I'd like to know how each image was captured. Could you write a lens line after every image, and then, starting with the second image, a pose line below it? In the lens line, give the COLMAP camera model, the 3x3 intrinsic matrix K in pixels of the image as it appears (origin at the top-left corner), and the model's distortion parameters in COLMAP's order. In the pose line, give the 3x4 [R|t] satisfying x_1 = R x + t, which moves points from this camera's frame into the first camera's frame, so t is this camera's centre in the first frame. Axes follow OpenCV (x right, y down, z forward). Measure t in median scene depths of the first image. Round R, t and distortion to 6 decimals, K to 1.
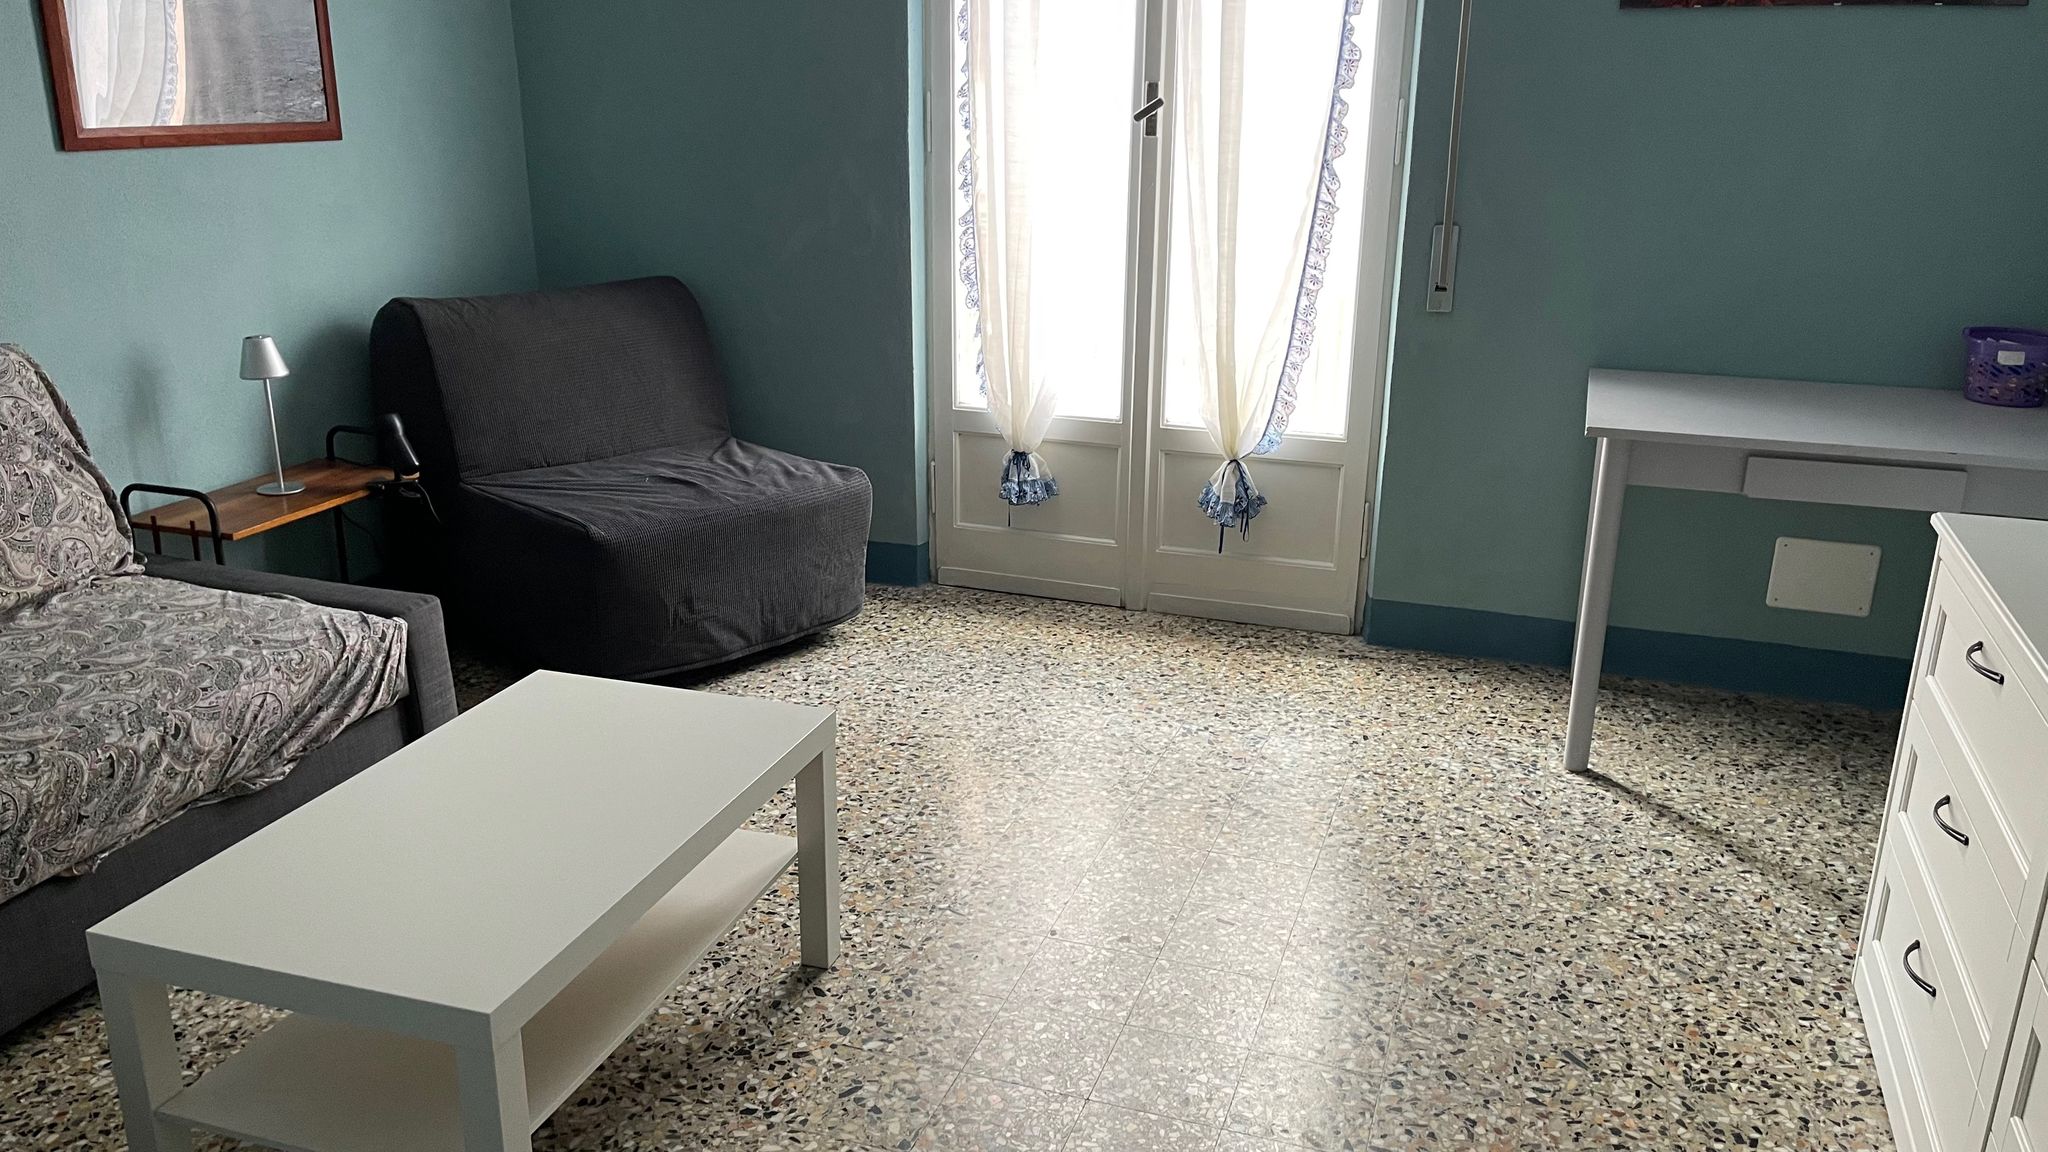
lens RADIAL K [[1542.9, 0, 1039.1], [0, 1542.9, 586.3], [0, 0, 1]] dist [0.076353, -0.095114]
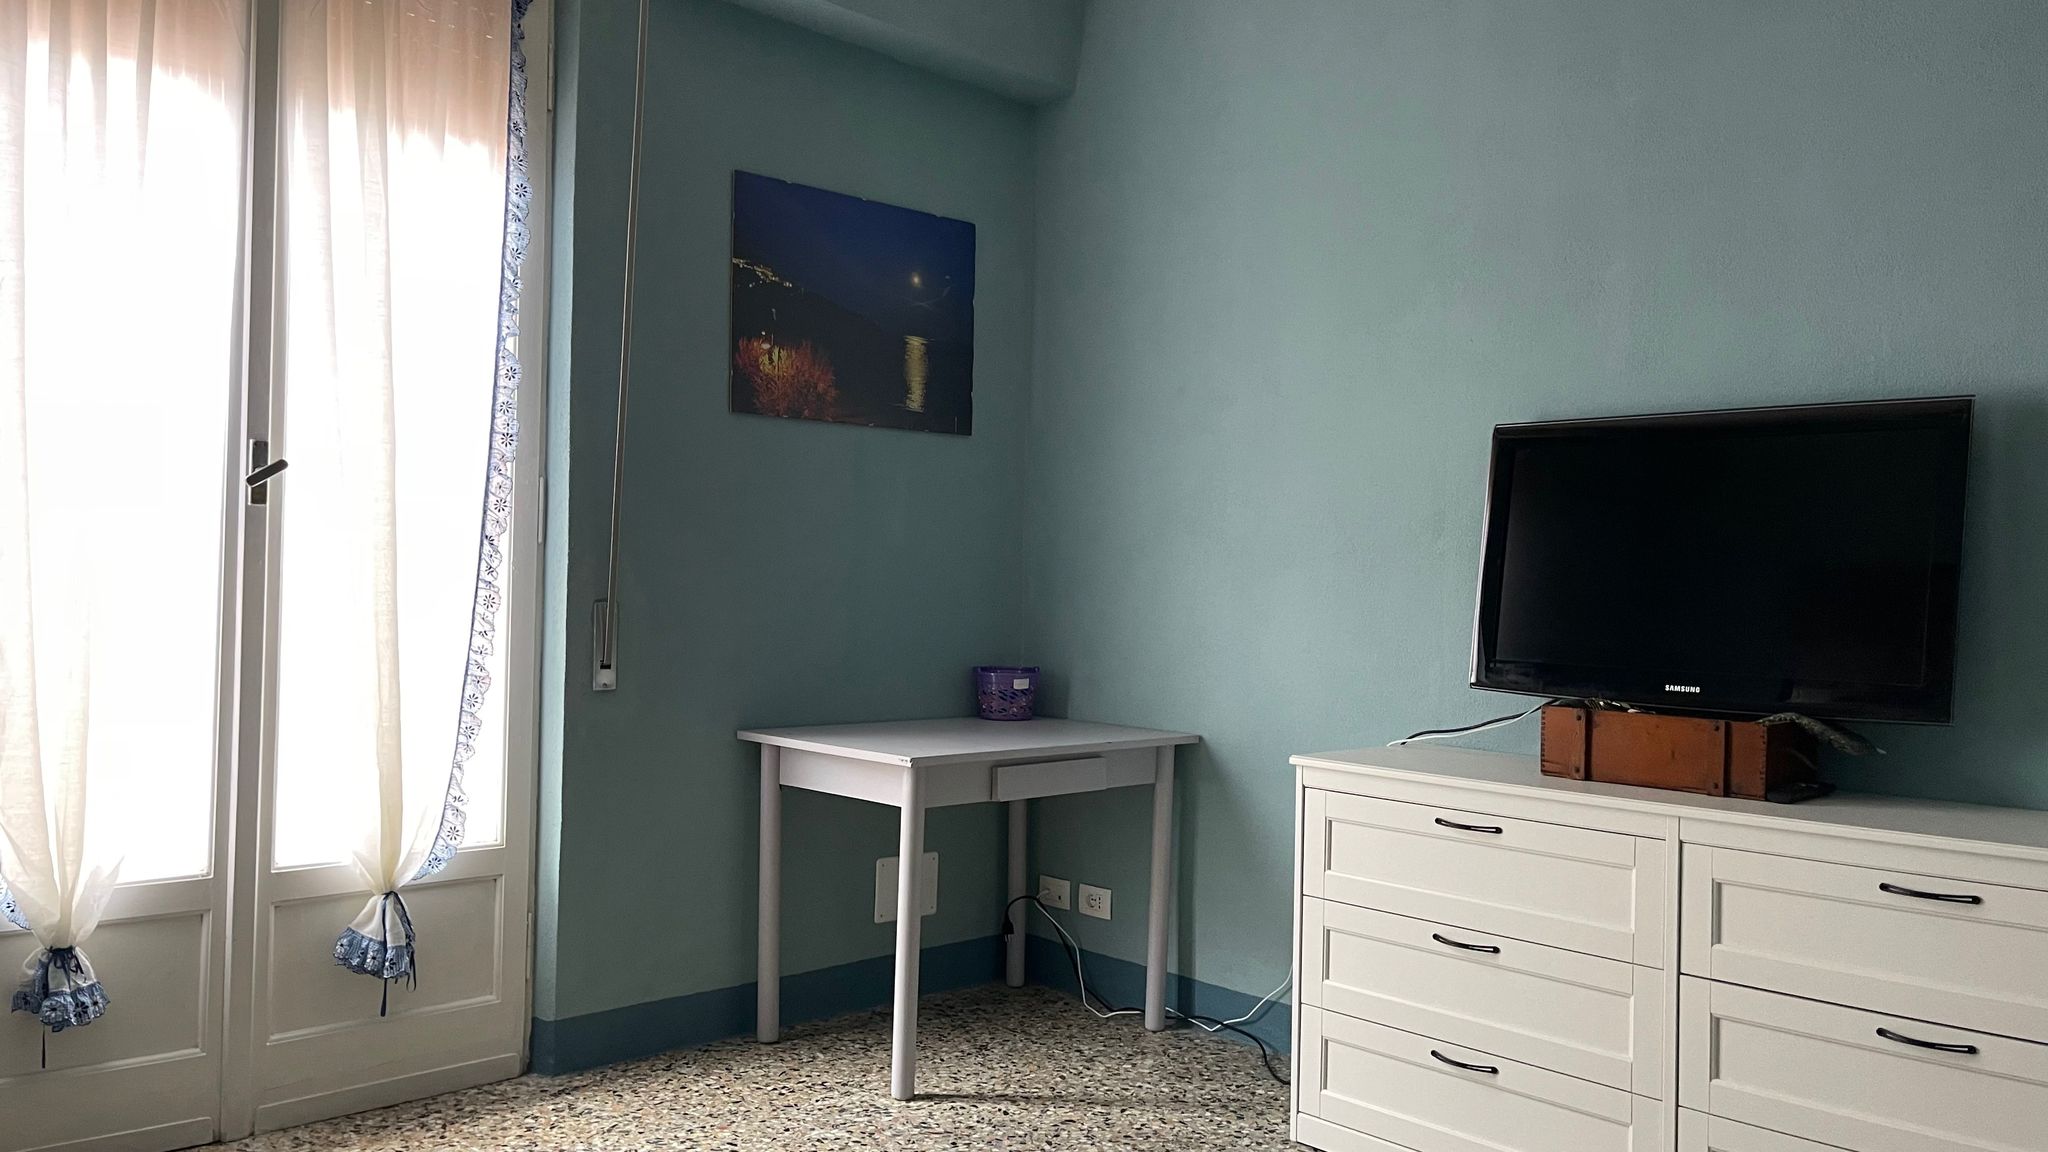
lens RADIAL K [[1547.7, 0, 1014.2], [0, 1547.7, 576.3], [0, 0, 1]] dist [0.082294, -0.101558]
pose [[0.465603, 0.003484, 0.884987, -0.552277], [0.260476, 0.955158, -0.140800, -0.049127], [-0.845793, 0.296075, 0.443817, 0.392493]]
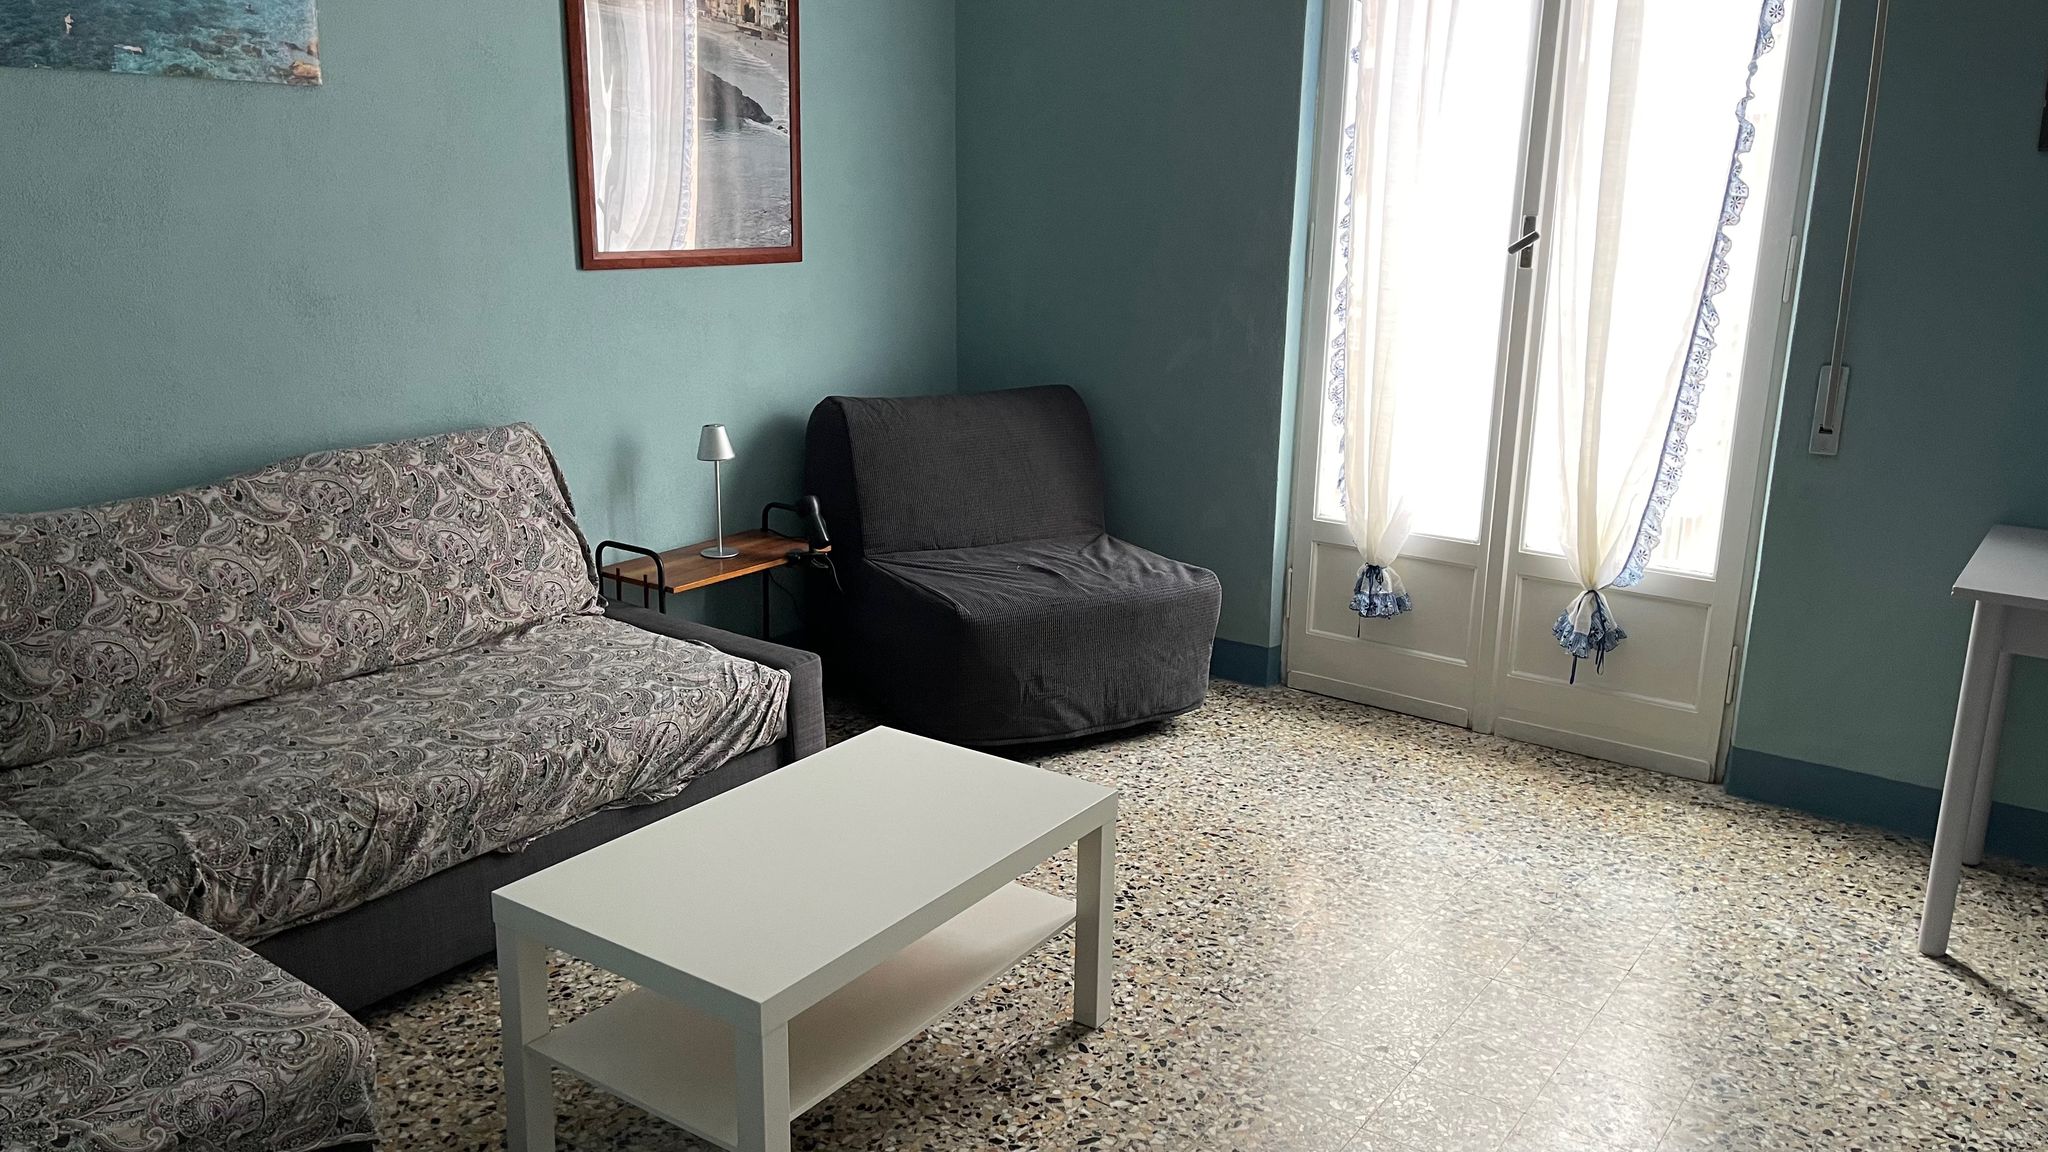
lens RADIAL K [[1542.4, 0, 1036.4], [0, 1542.4, 585.5], [0, 0, 1]] dist [0.066220, -0.075143]
pose [[0.955808, 0.077746, -0.283526, 0.085321], [-0.095056, 0.994324, -0.047792, -0.005039], [0.278201, 0.072631, 0.957773, -0.058069]]
